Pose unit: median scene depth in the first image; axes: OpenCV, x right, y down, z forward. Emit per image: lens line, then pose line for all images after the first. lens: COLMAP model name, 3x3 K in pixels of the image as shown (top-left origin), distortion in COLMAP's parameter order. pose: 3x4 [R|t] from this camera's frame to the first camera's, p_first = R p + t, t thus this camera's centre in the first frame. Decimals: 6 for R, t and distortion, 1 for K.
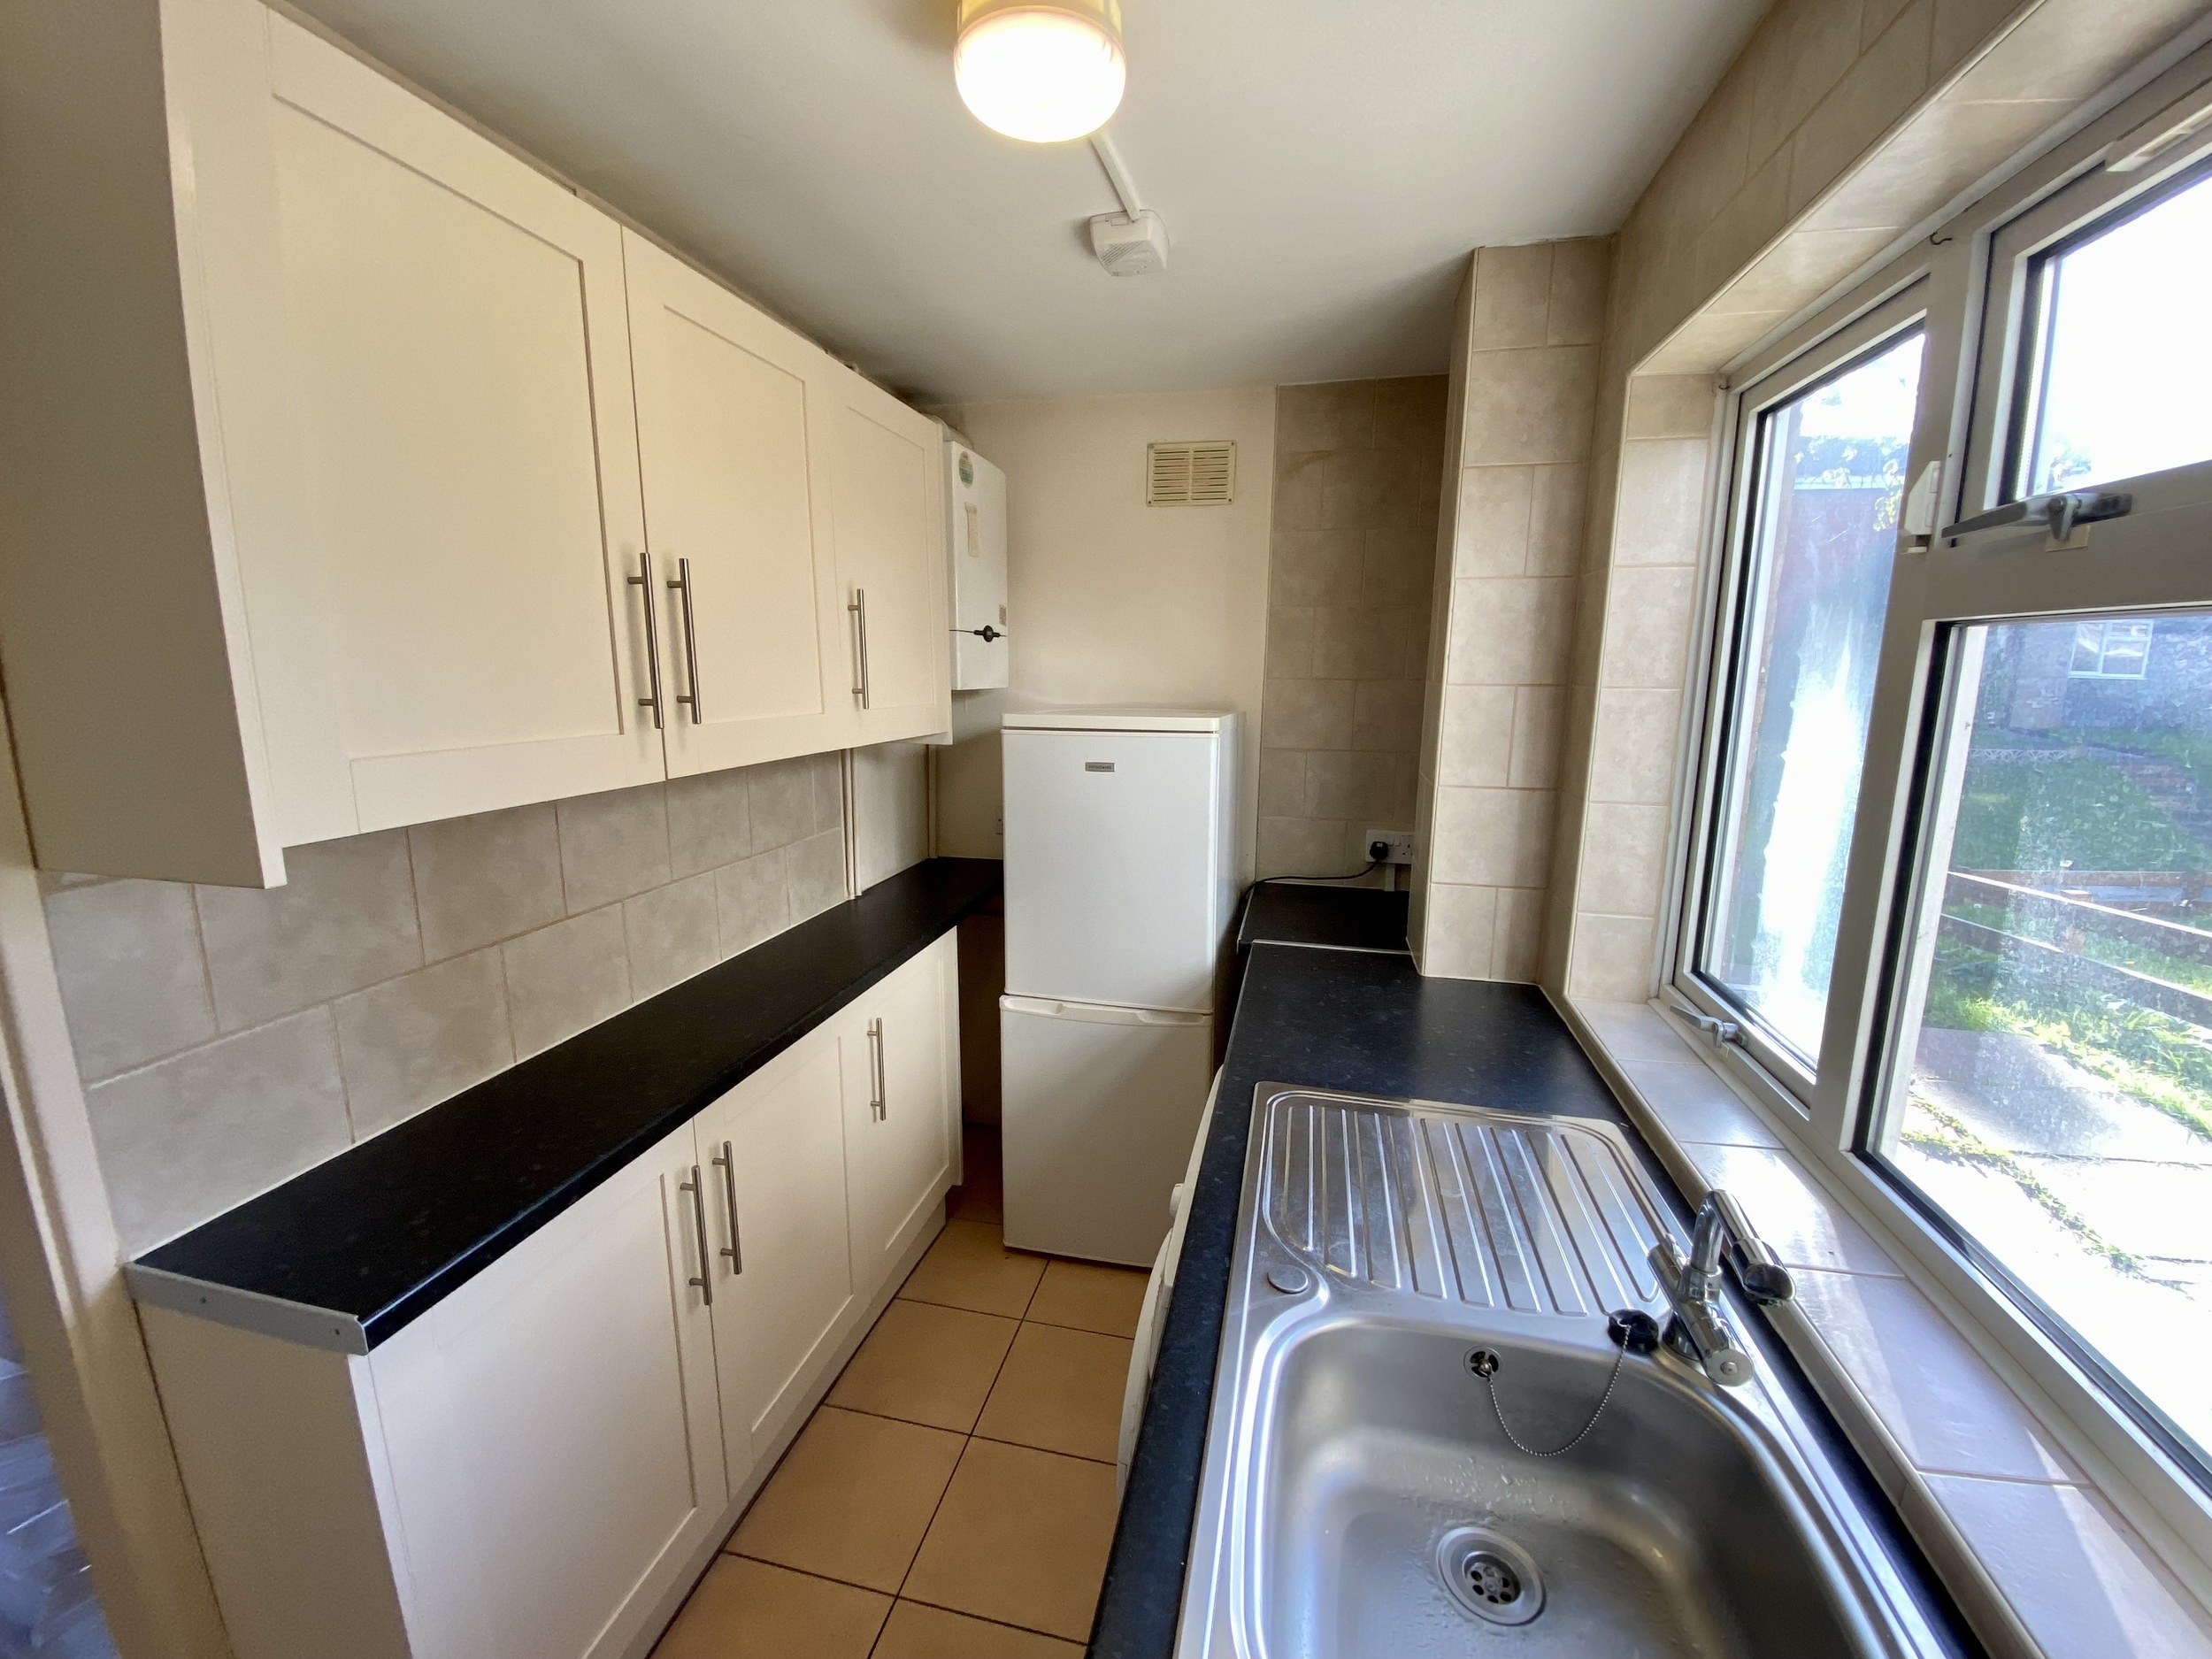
lens RADIAL K [[880.7, 0, 1106.0], [0, 880.7, 829.5], [0, 0, 1]] dist [0.021468, -0.025945]
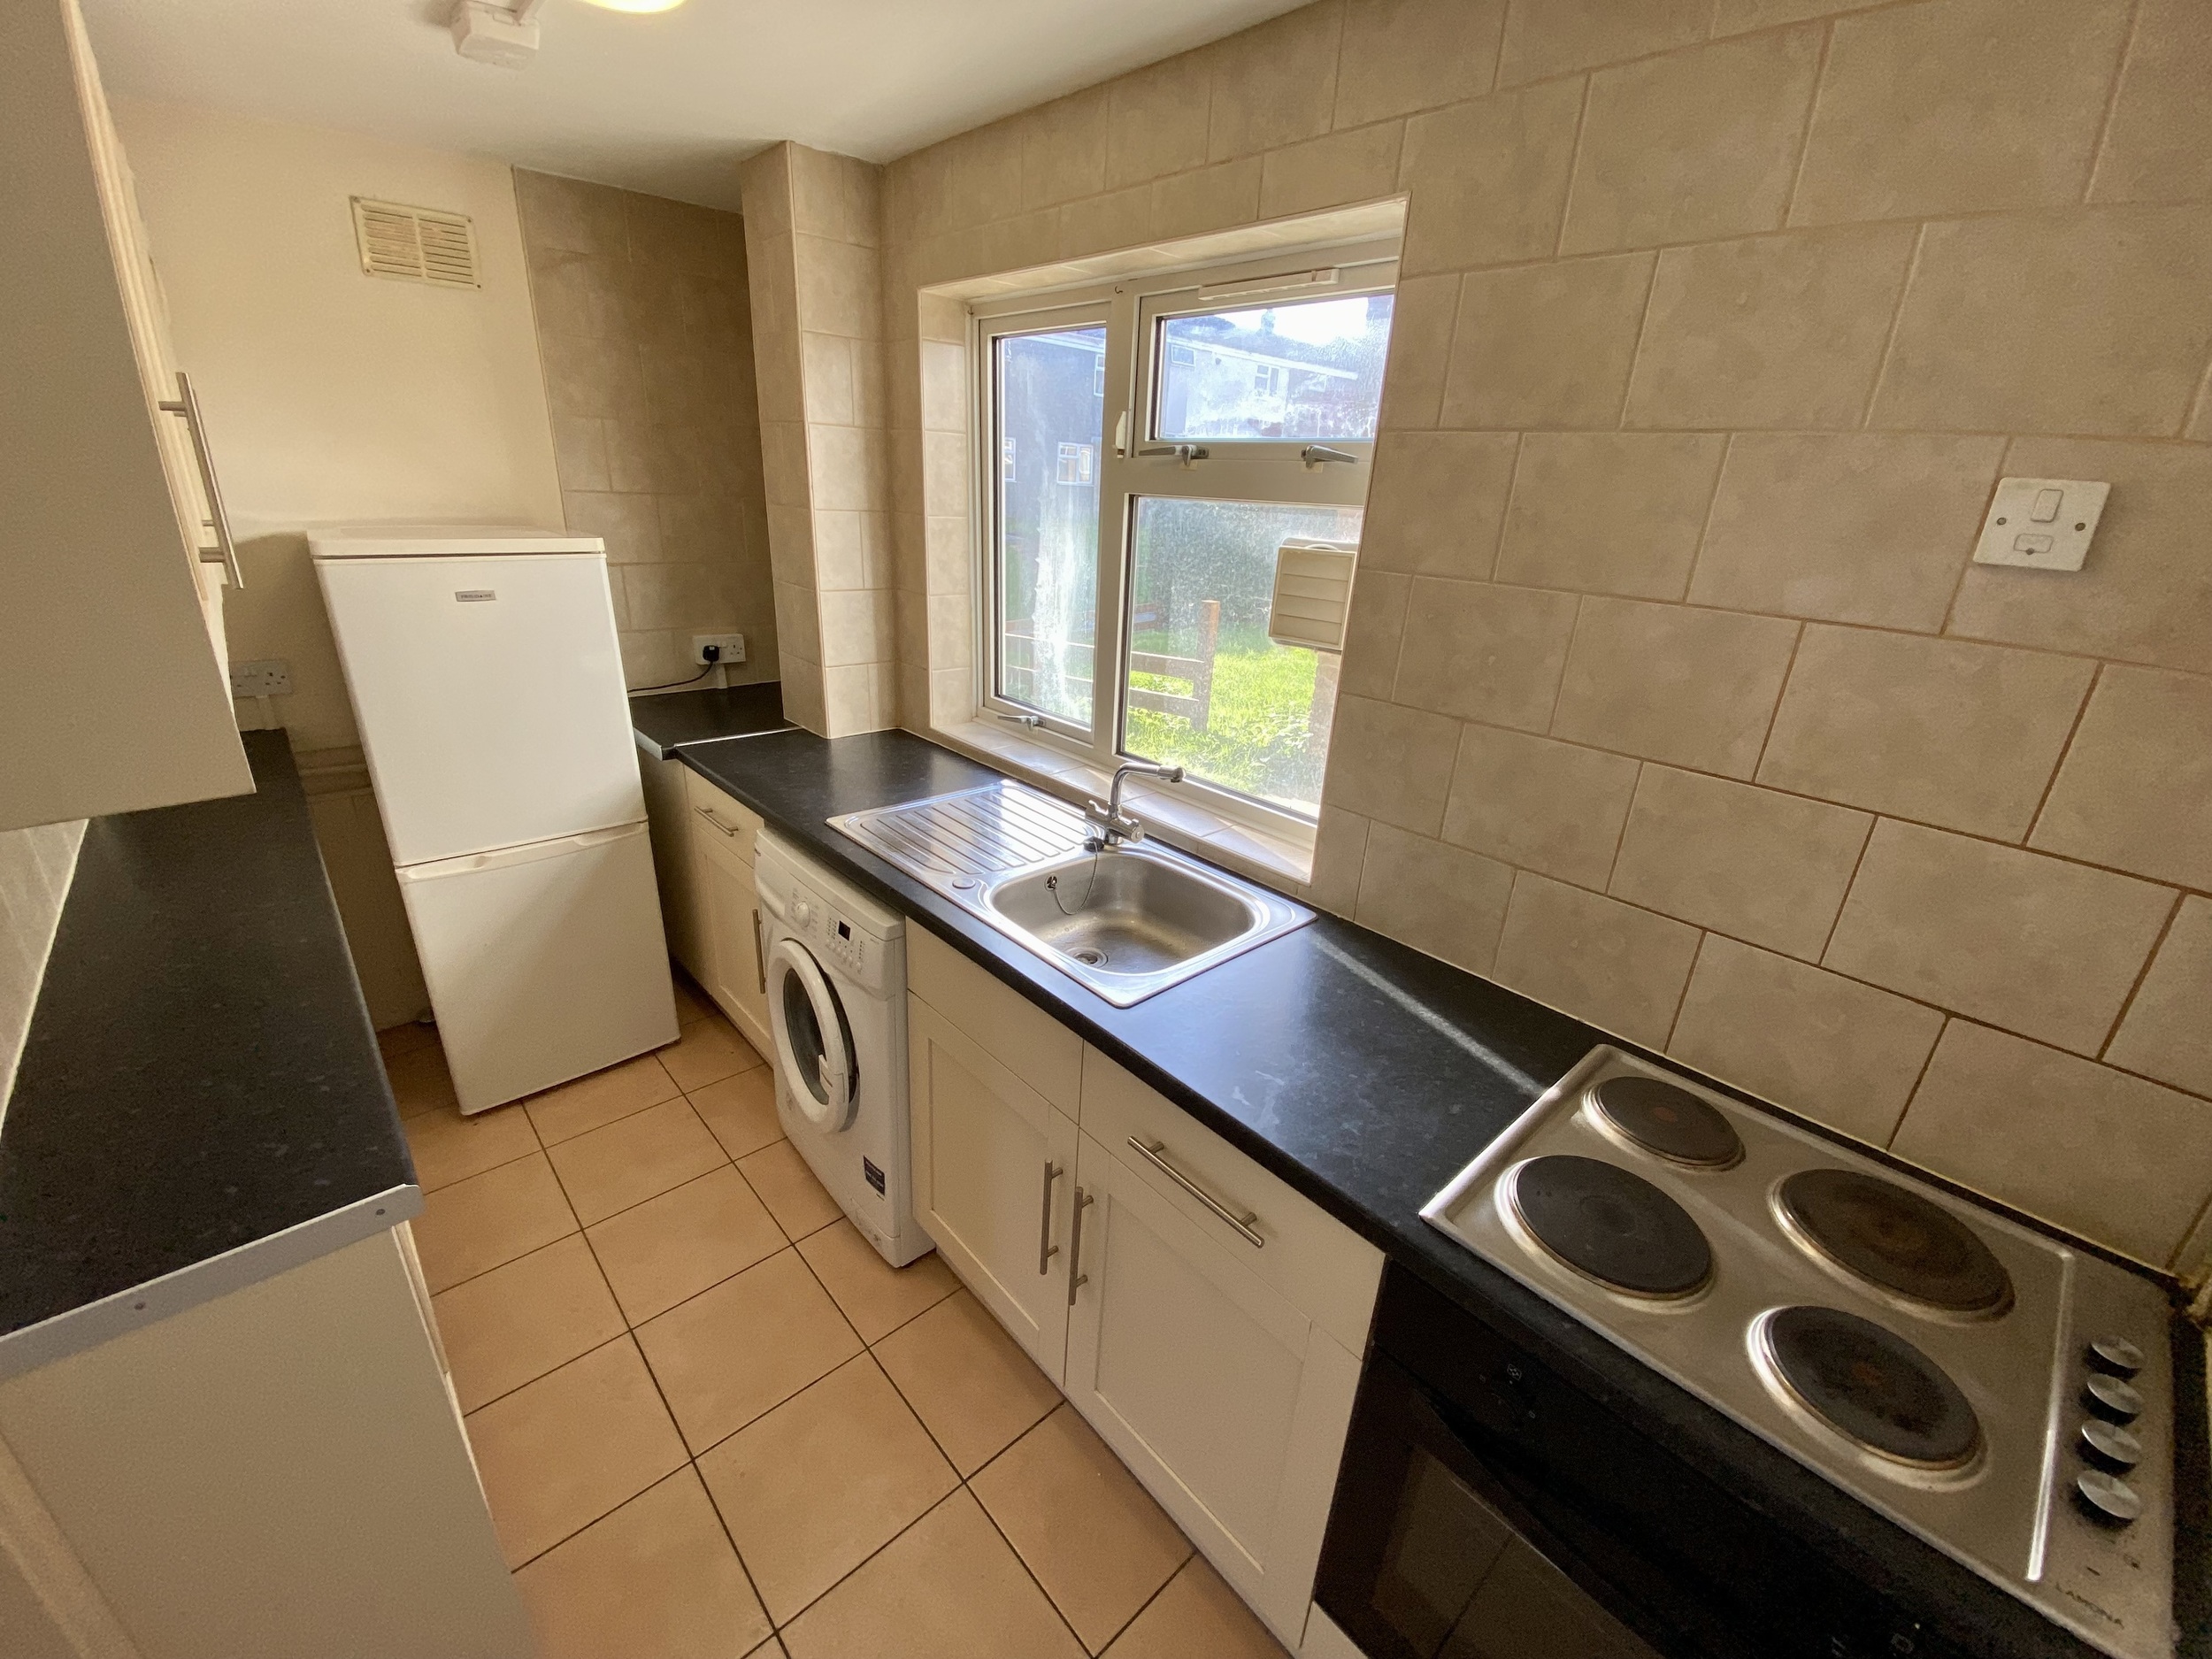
lens RADIAL K [[891.6, 0, 1106.0], [0, 891.6, 829.5], [0, 0, 1]] dist [0.000435, -0.016193]
pose [[0.562811, -0.278106, 0.778397, -0.529752], [0.101252, 0.957804, 0.268996, -0.024376], [-0.820361, -0.072580, 0.567221, -0.124248]]
